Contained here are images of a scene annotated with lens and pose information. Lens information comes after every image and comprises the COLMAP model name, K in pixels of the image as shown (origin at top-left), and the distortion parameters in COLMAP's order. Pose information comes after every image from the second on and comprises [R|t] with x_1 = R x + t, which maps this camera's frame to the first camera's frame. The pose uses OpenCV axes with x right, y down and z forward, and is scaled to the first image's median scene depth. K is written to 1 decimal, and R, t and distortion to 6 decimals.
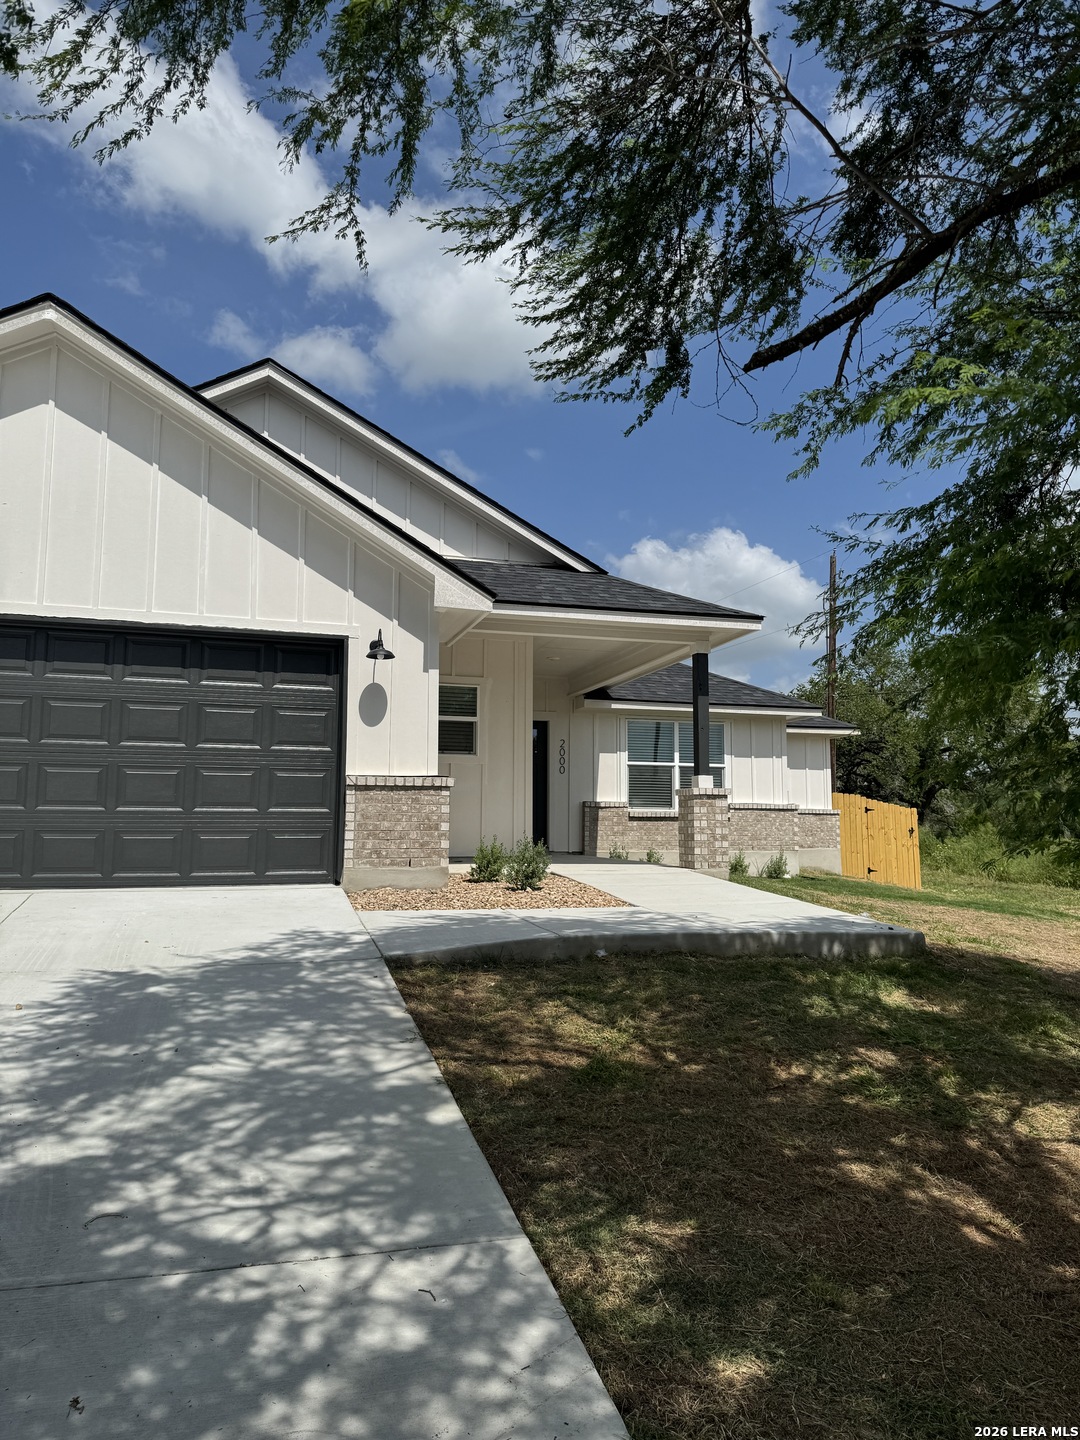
lens RADIAL K [[1039.0, 0, 540.0], [0, 1039.0, 720.0], [0, 0, 1]] dist [-0.001309, -0.006066]
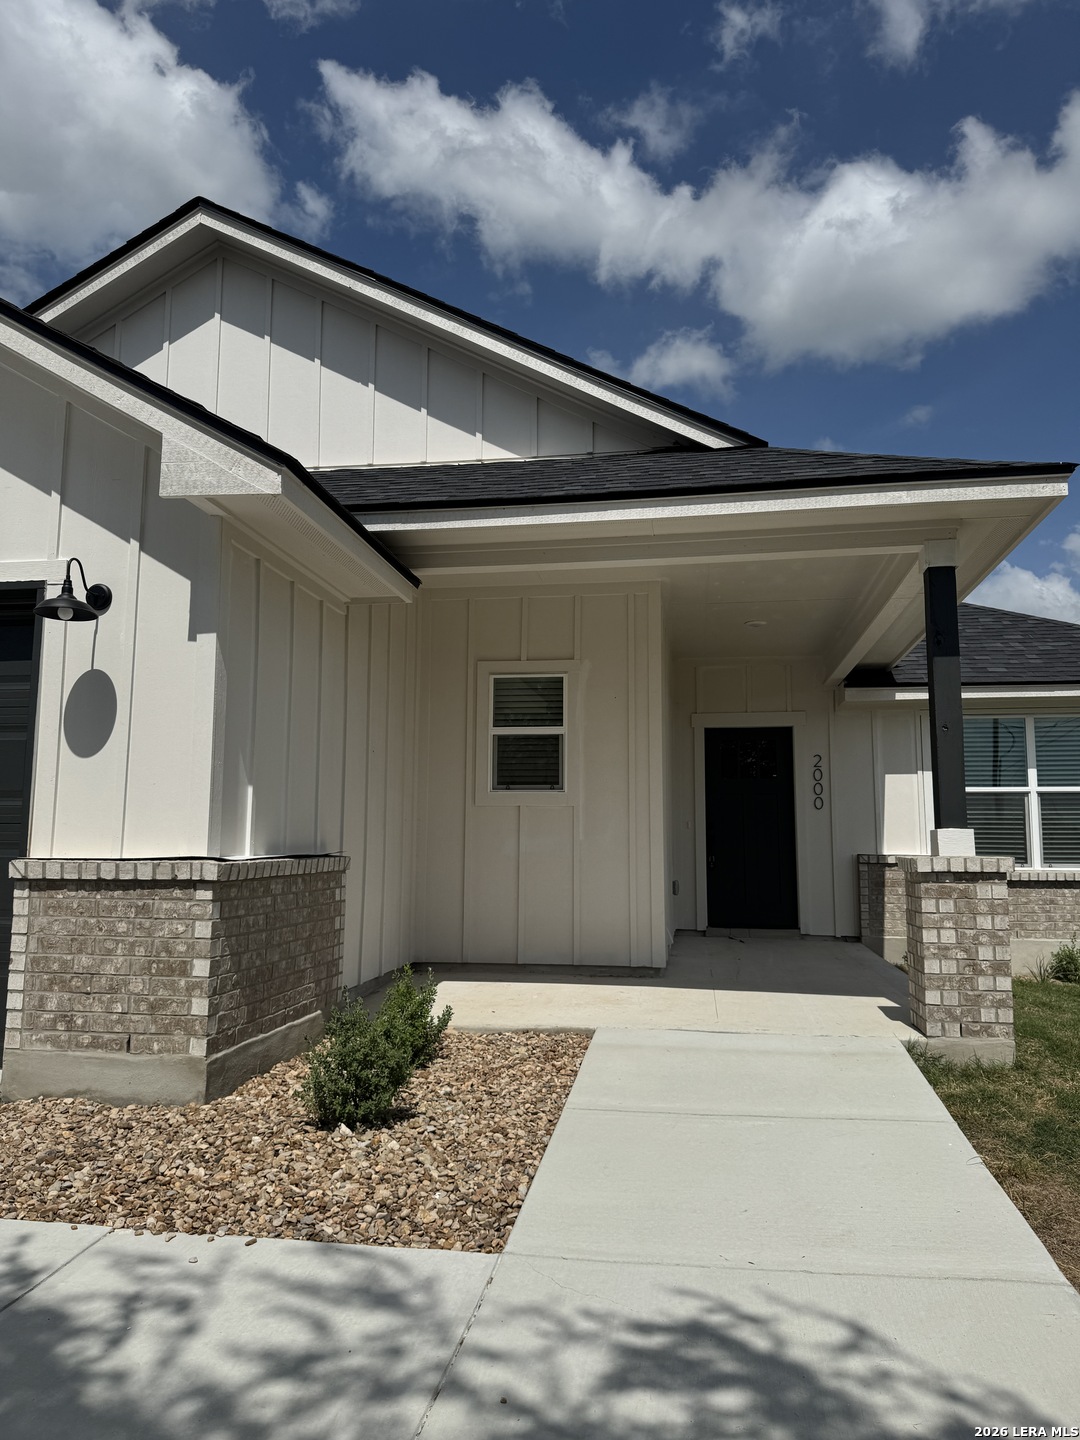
lens RADIAL K [[1039.0, 0, 540.0], [0, 1039.0, 720.0], [0, 0, 1]] dist [-0.001309, -0.006066]
pose [[0.900559, -0.051250, -0.431703, 0.198067], [0.044833, 0.998681, -0.025035, 0.008344], [0.432416, 0.003191, 0.901669, 0.511300]]
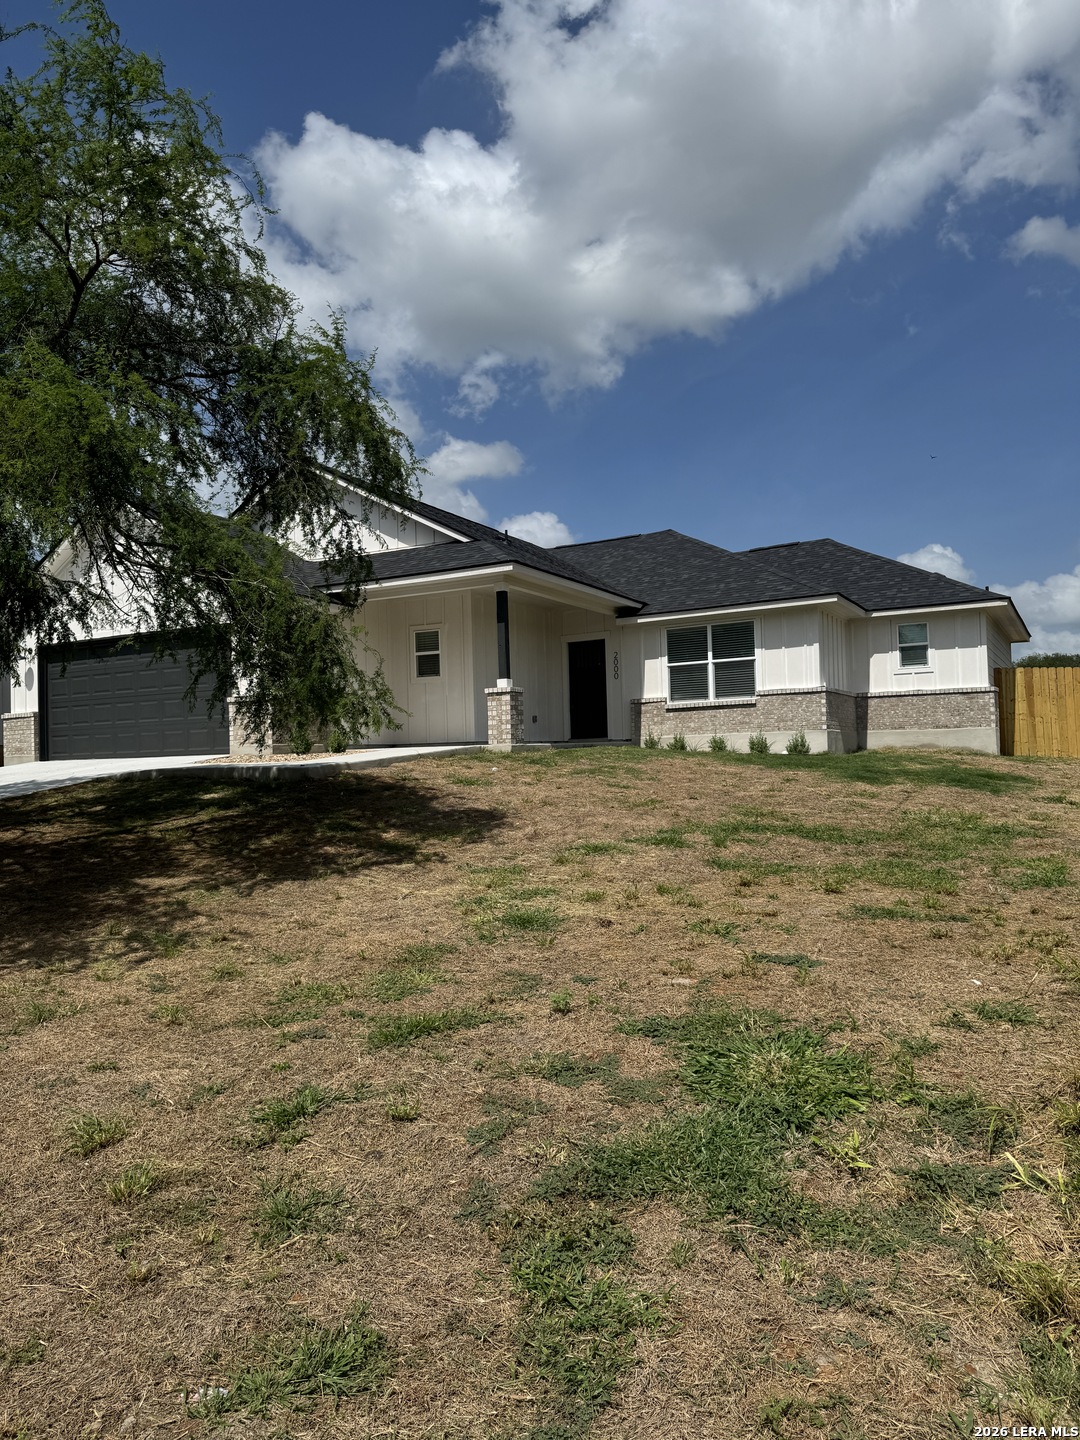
lens RADIAL K [[1039.0, 0, 540.0], [0, 1039.0, 720.0], [0, 0, 1]] dist [-0.001309, -0.006066]
pose [[0.698121, -0.053571, -0.713972, 1.211268], [0.110986, 0.993240, 0.033997, 0.068089], [0.707325, -0.102976, 0.699348, 0.052201]]
